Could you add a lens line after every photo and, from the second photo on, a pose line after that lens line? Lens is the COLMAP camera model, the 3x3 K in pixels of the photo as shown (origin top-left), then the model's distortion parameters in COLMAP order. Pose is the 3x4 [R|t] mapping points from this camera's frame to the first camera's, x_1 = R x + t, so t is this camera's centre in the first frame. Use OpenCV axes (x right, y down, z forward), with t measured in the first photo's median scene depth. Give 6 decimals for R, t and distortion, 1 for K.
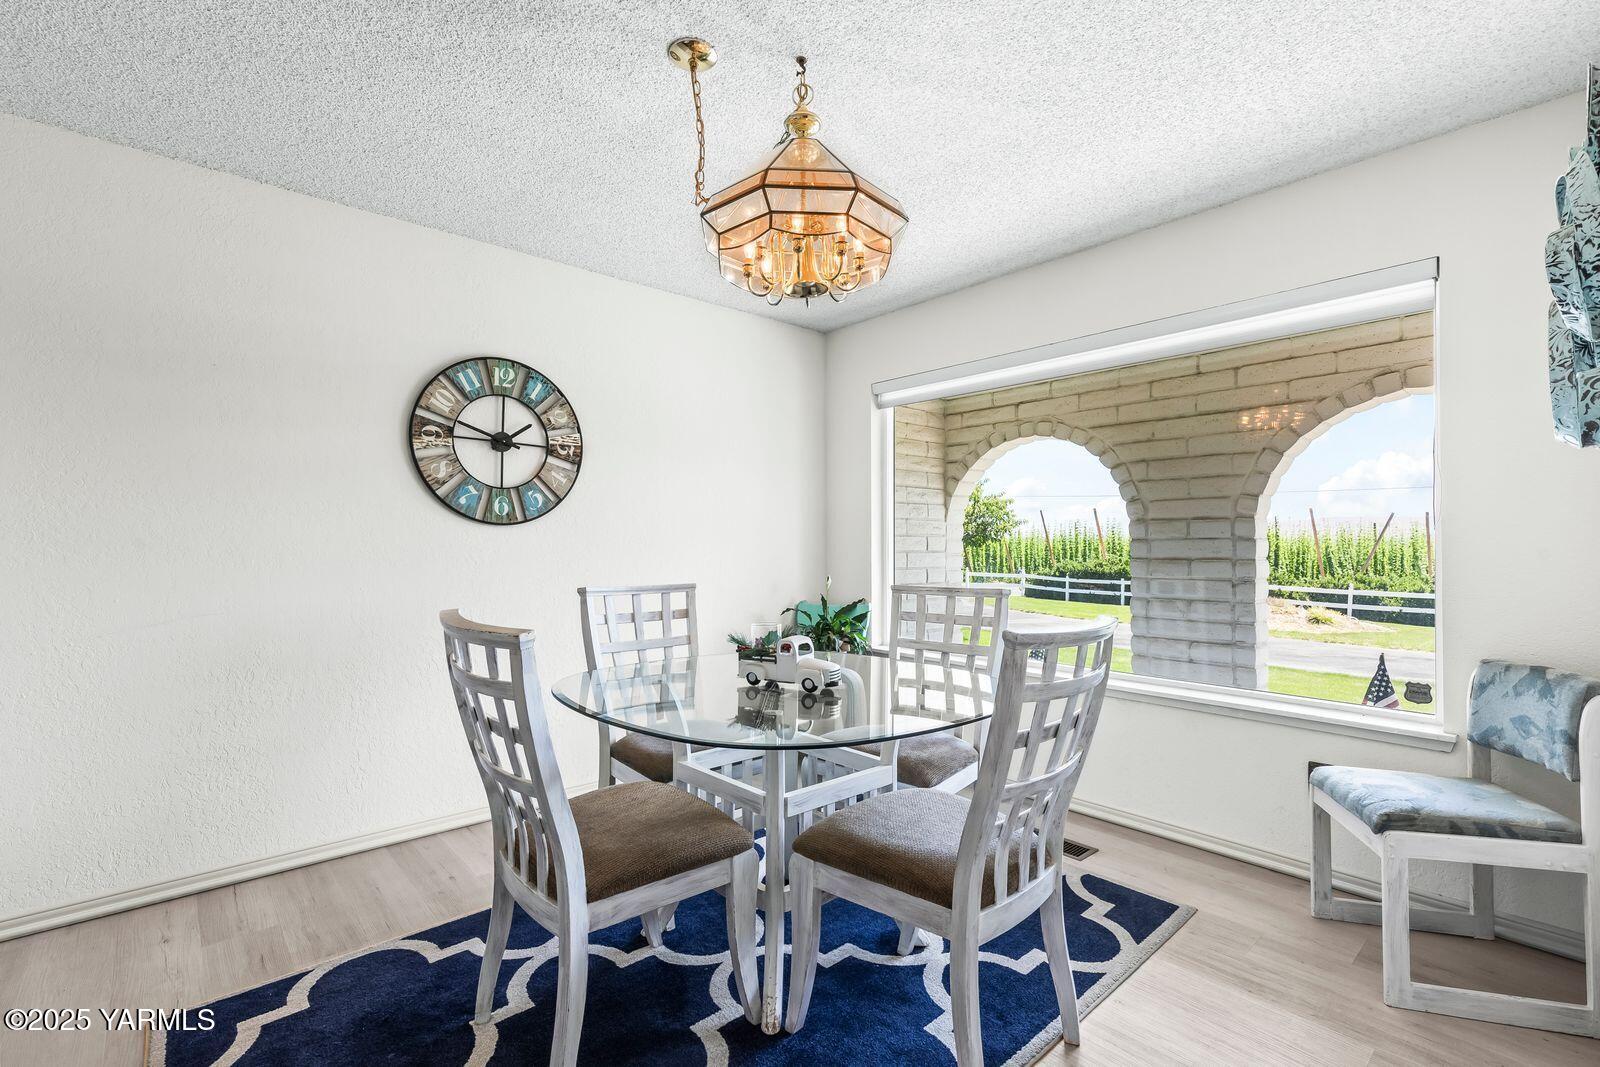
lens RADIAL K [[721.5, 0, 802.5], [0, 721.5, 539.6], [0, 0, 1]] dist [0.012319, -0.006020]
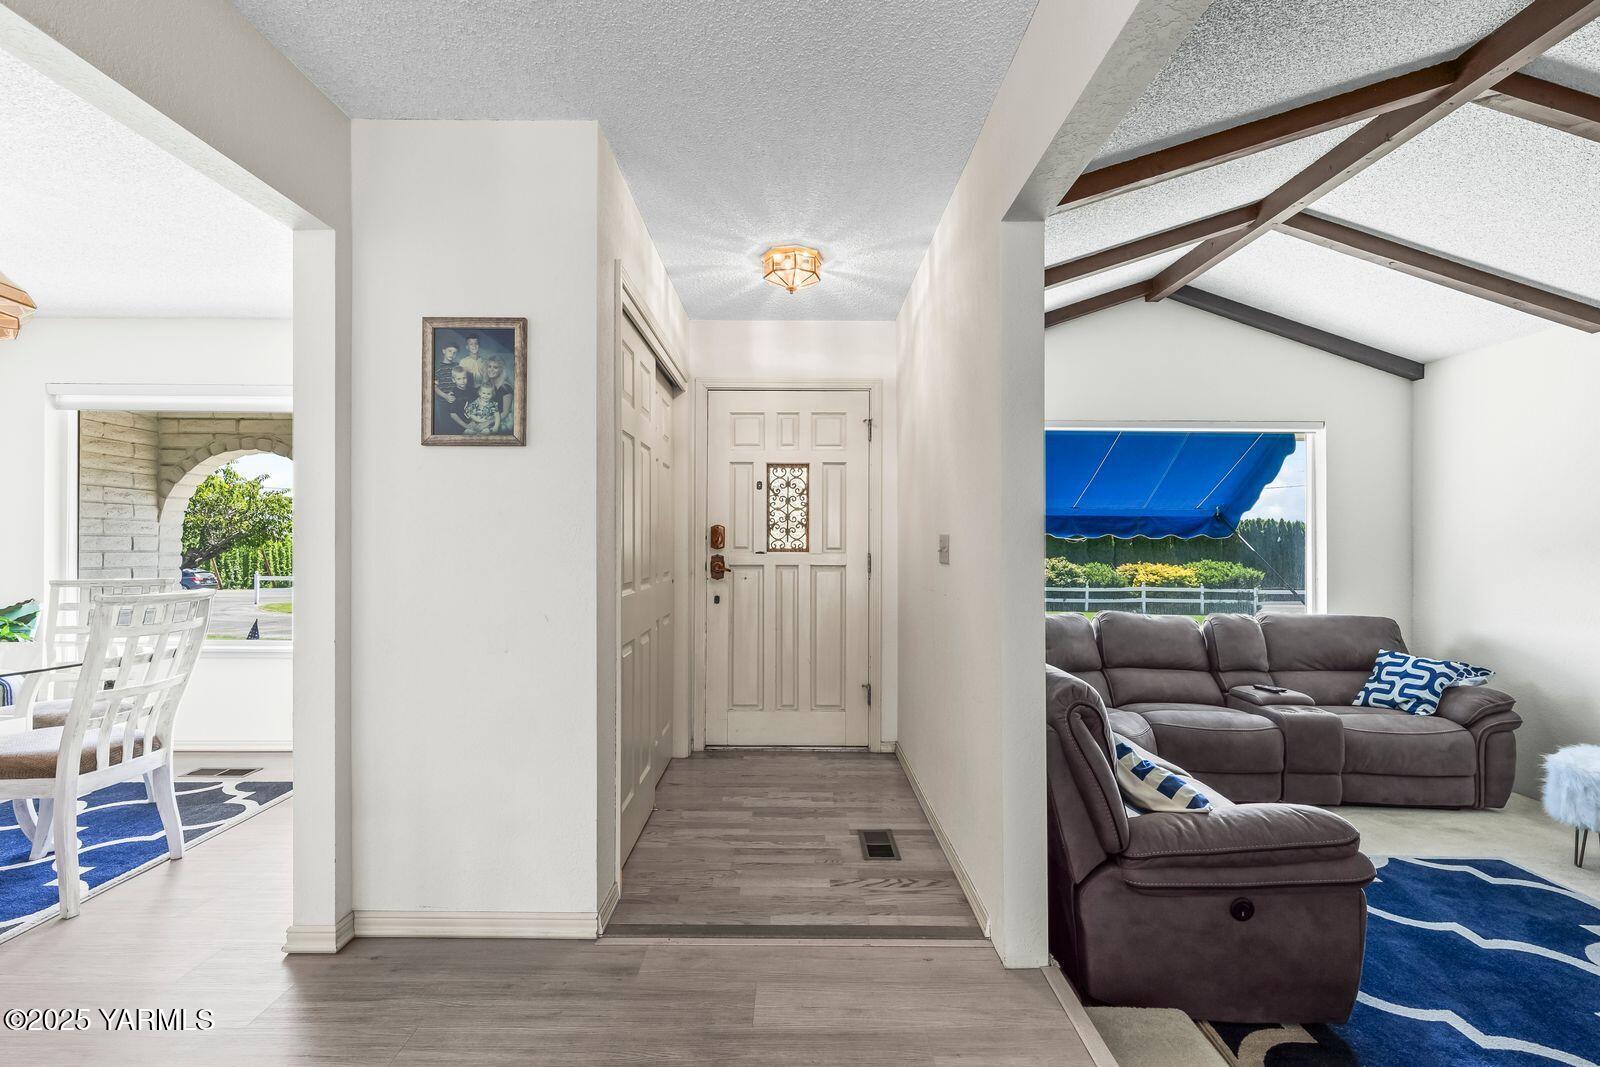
lens RADIAL K [[721.5, 0, 802.5], [0, 721.5, 539.6], [0, 0, 1]] dist [0.012319, -0.006020]
pose [[0.661483, 0.003959, 0.749950, 0.031257], [-0.004219, 0.999990, -0.001558, -0.002209], [-0.749949, -0.002133, 0.661493, -0.387650]]
